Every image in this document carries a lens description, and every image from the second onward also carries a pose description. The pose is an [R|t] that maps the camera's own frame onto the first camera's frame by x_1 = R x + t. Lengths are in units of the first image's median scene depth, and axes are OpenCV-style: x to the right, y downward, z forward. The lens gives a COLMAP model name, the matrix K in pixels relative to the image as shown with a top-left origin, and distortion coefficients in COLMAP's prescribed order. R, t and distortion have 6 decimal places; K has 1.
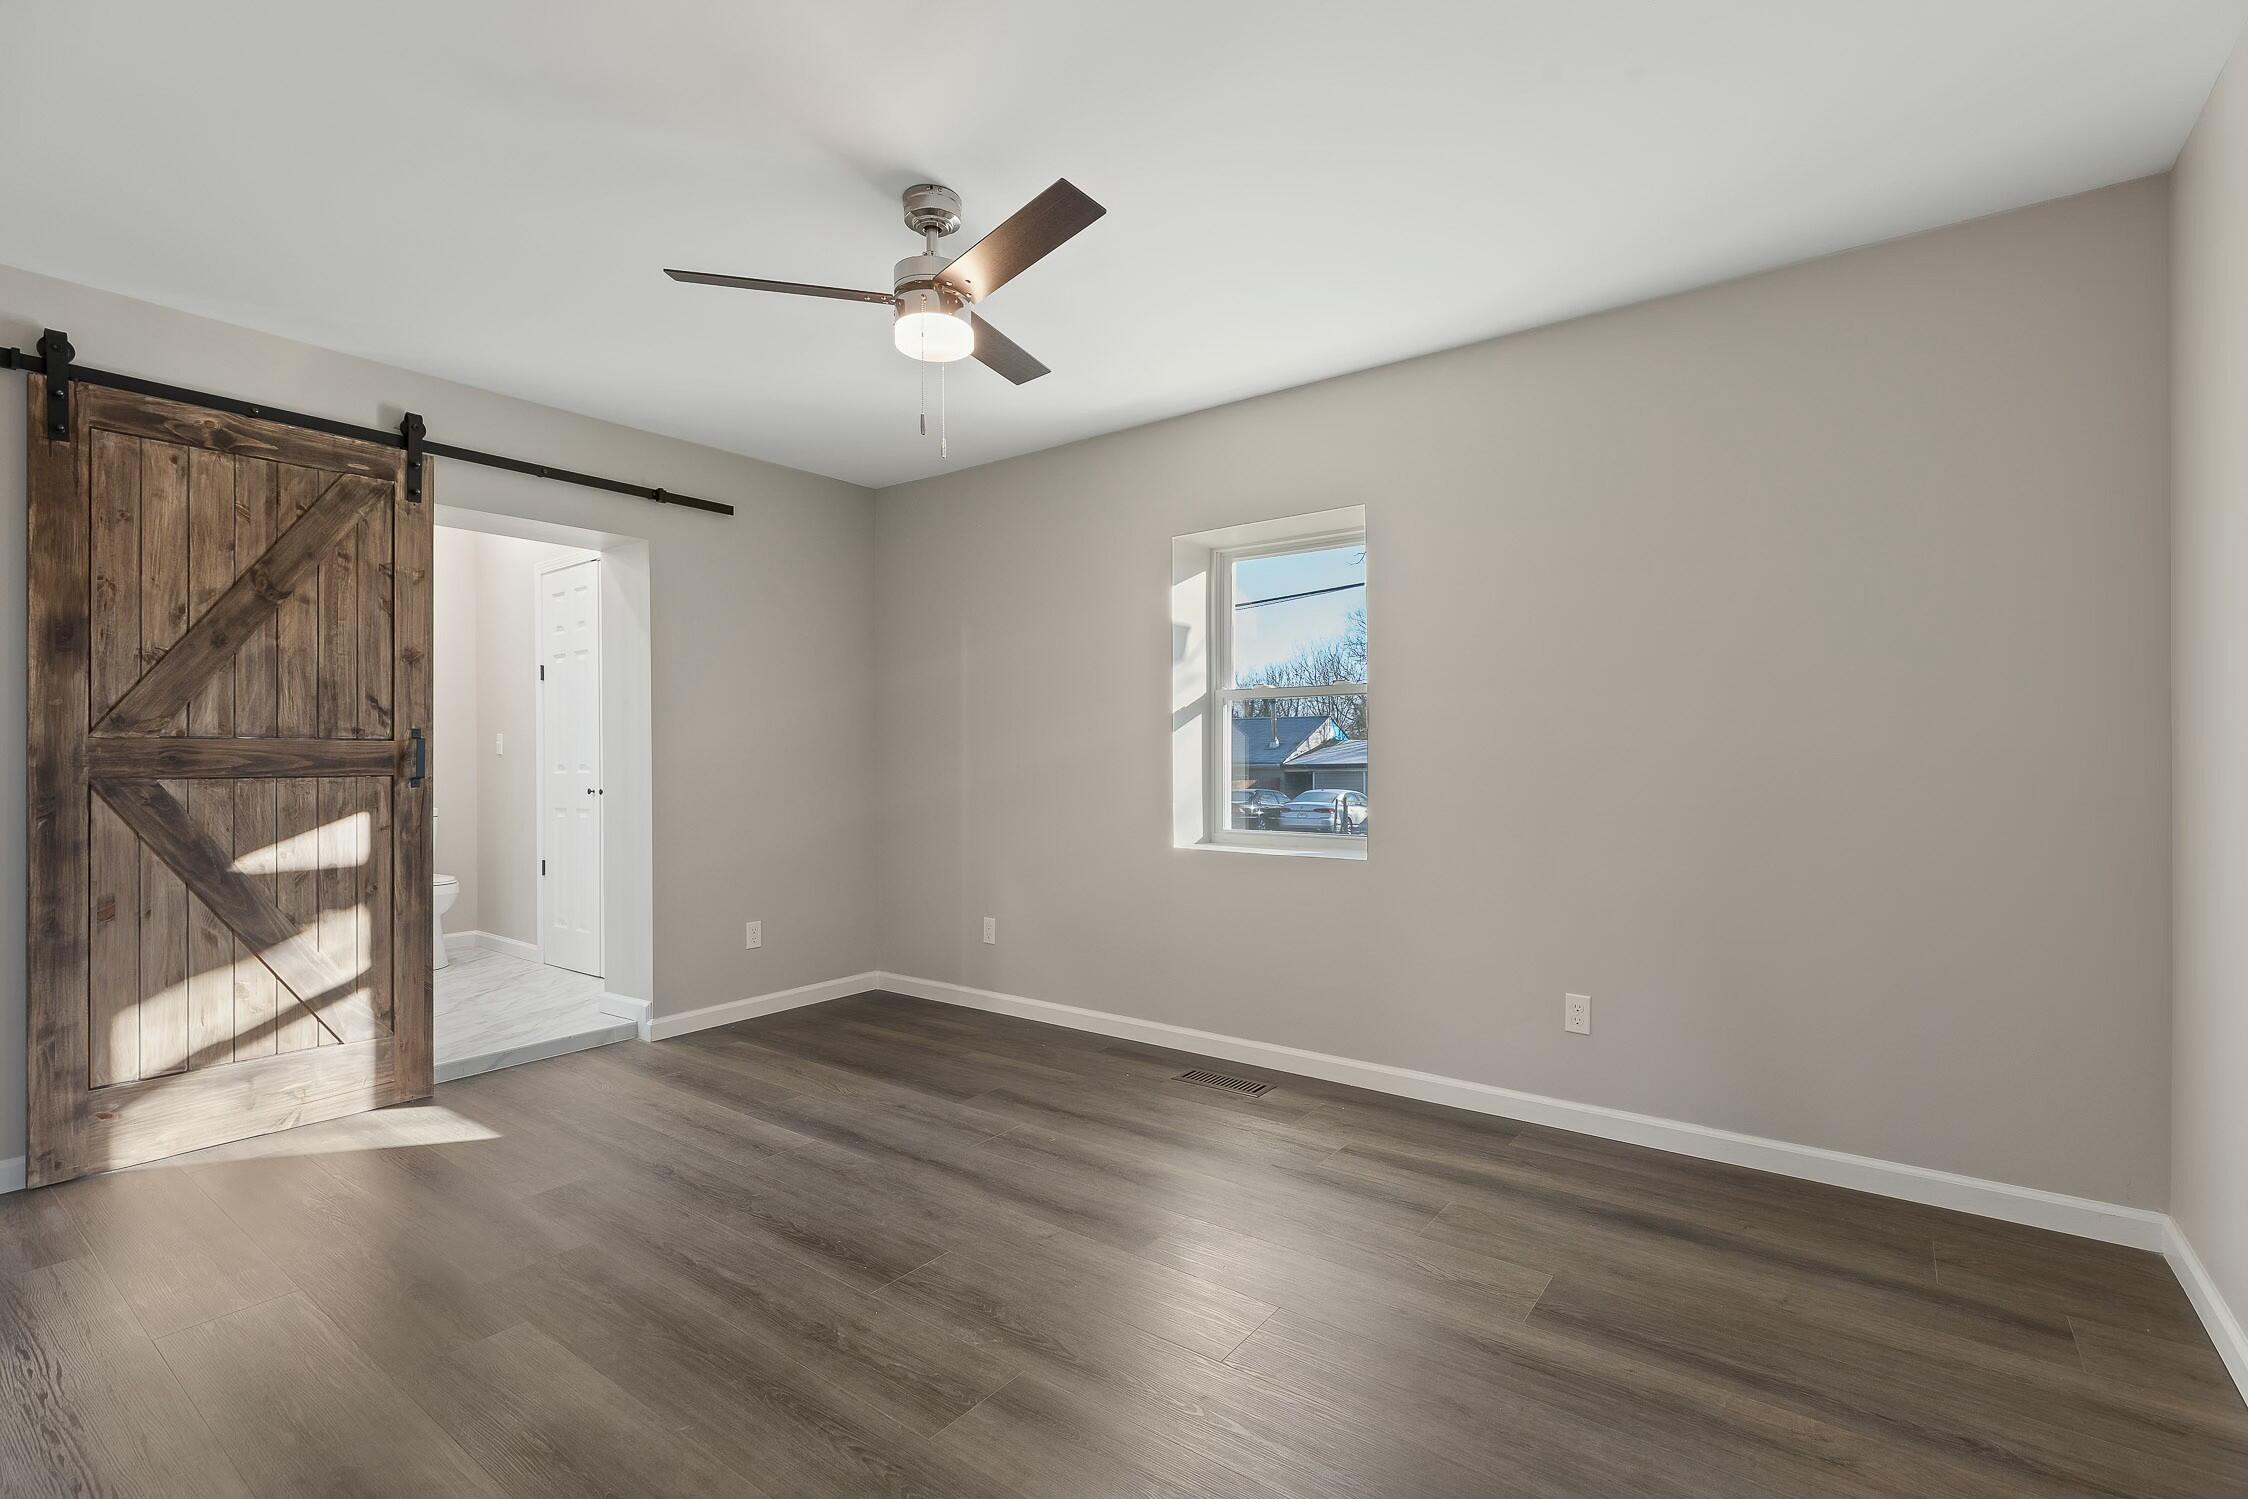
lens RADIAL K [[1005.0, 0, 1121.8], [0, 1005.0, 756.7], [0, 0, 1]] dist [-0.000513, -0.000169]
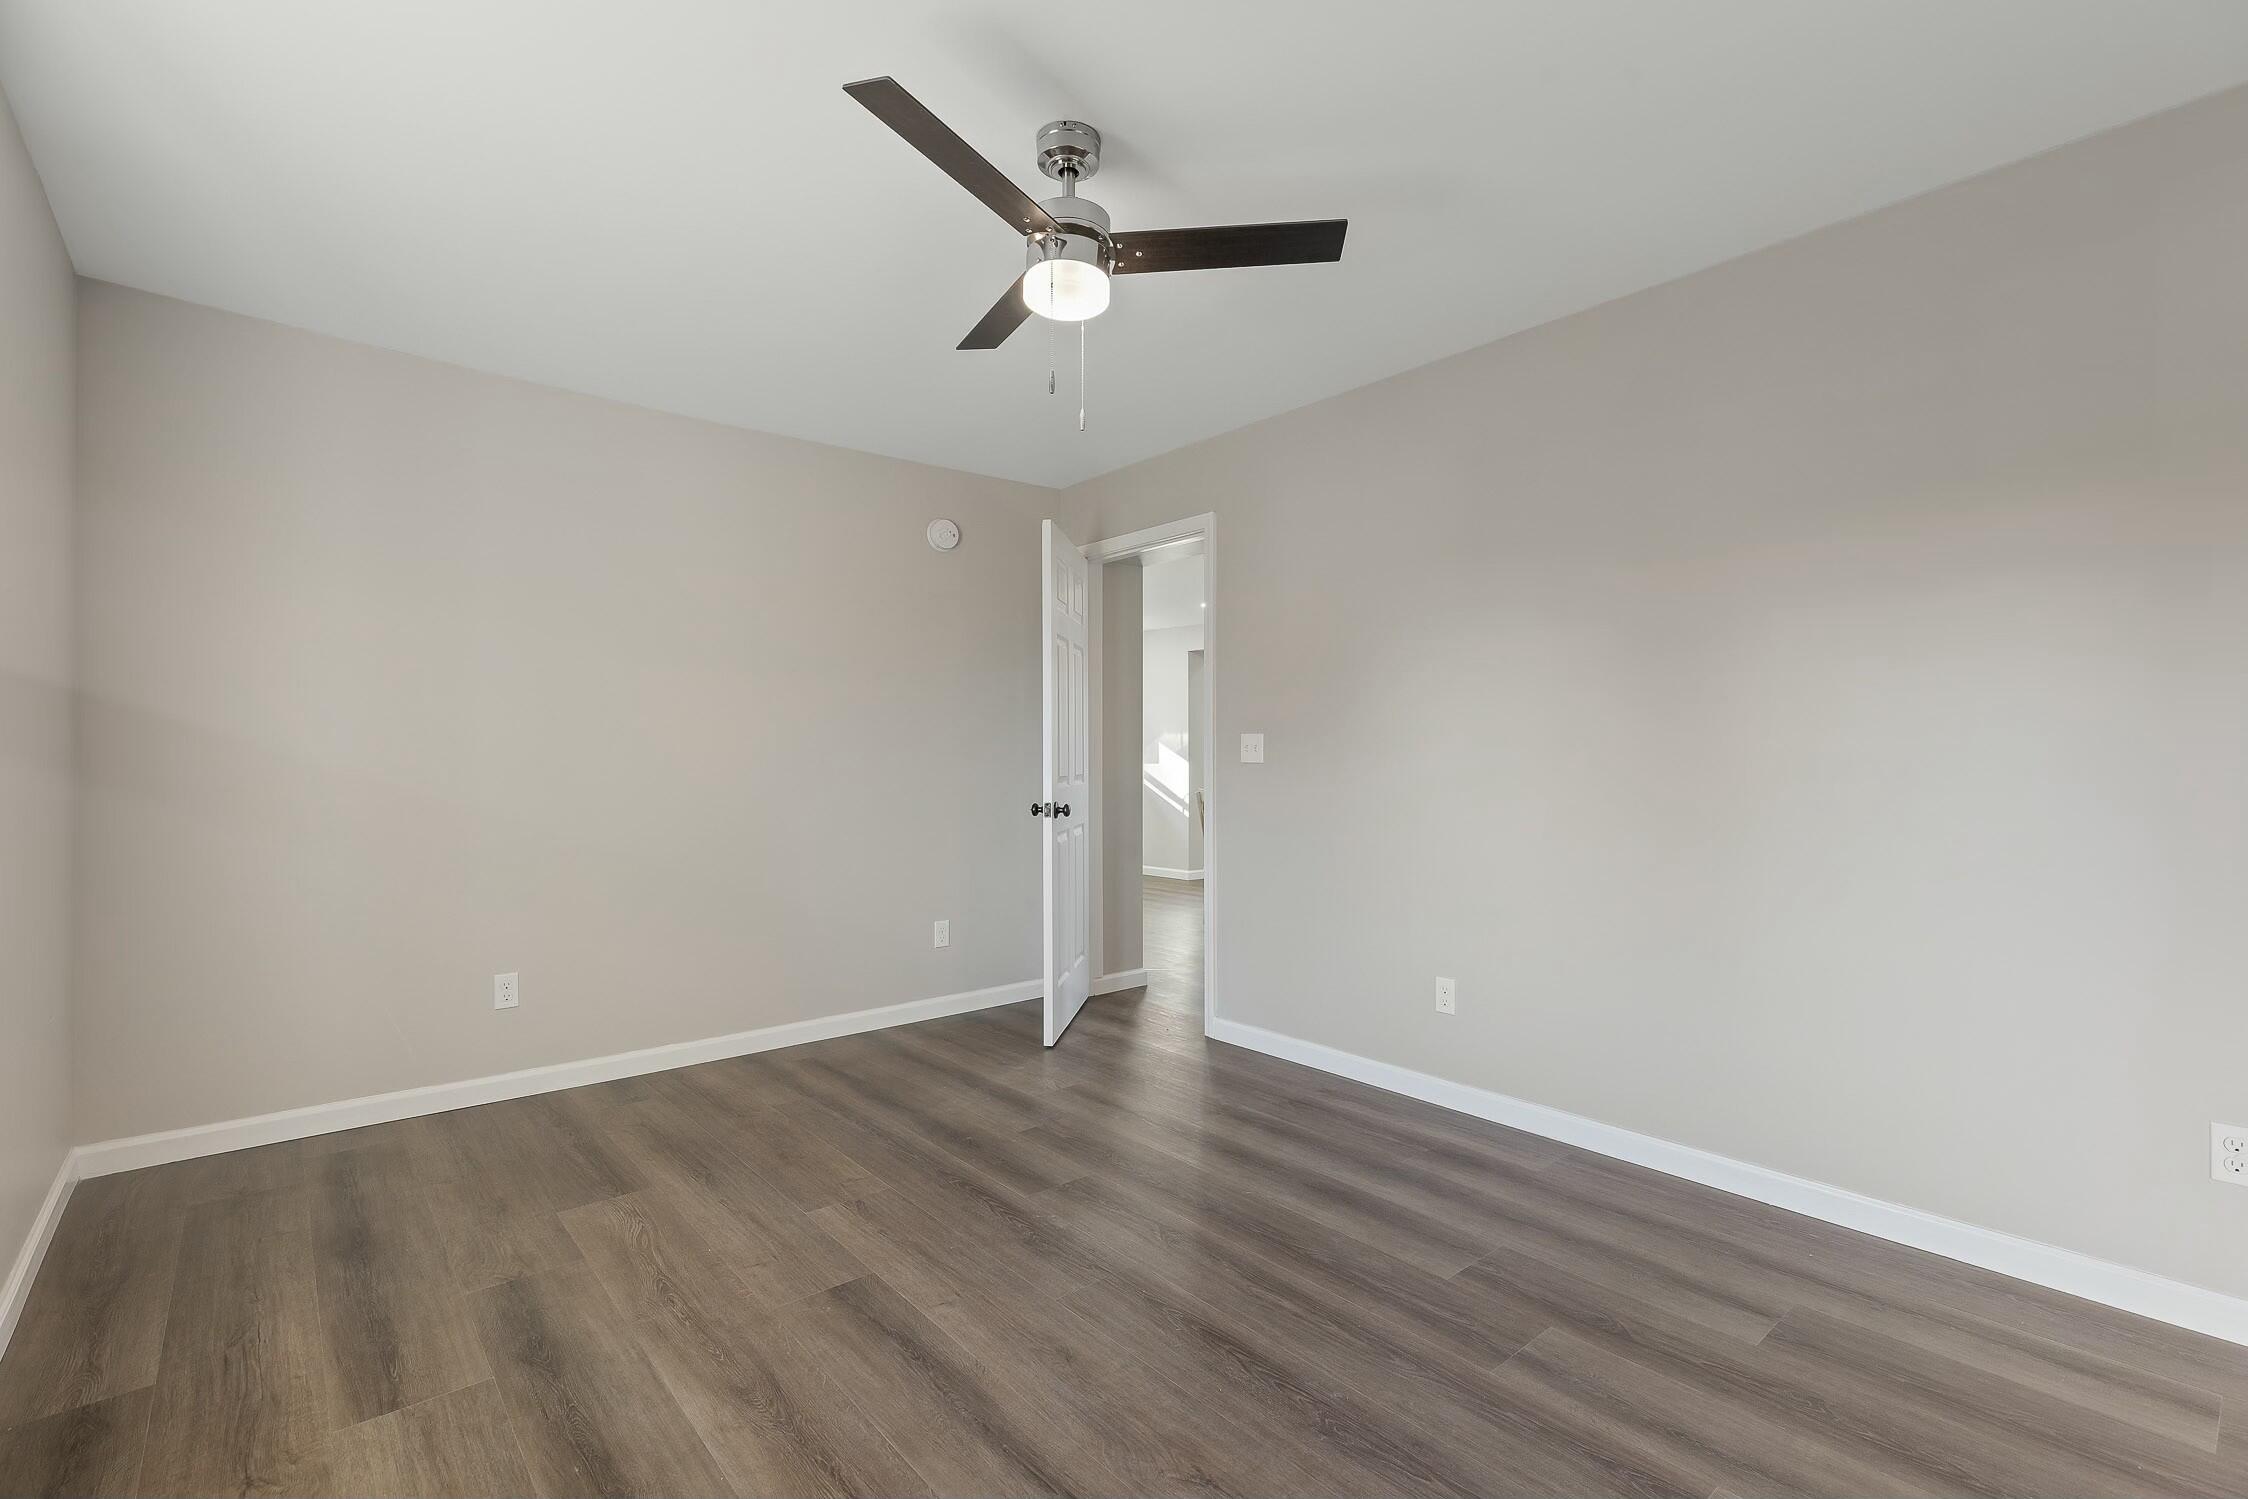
lens RADIAL K [[1005.0, 0, 1123.5], [0, 1005.0, 753.4], [0, 0, 1]] dist [-0.000513, -0.000169]
pose [[-0.977240, 0.008171, 0.211981, -0.439750], [0.006188, 0.999931, -0.010017, 0.005032], [-0.212048, -0.008478, -0.977222, 1.927234]]
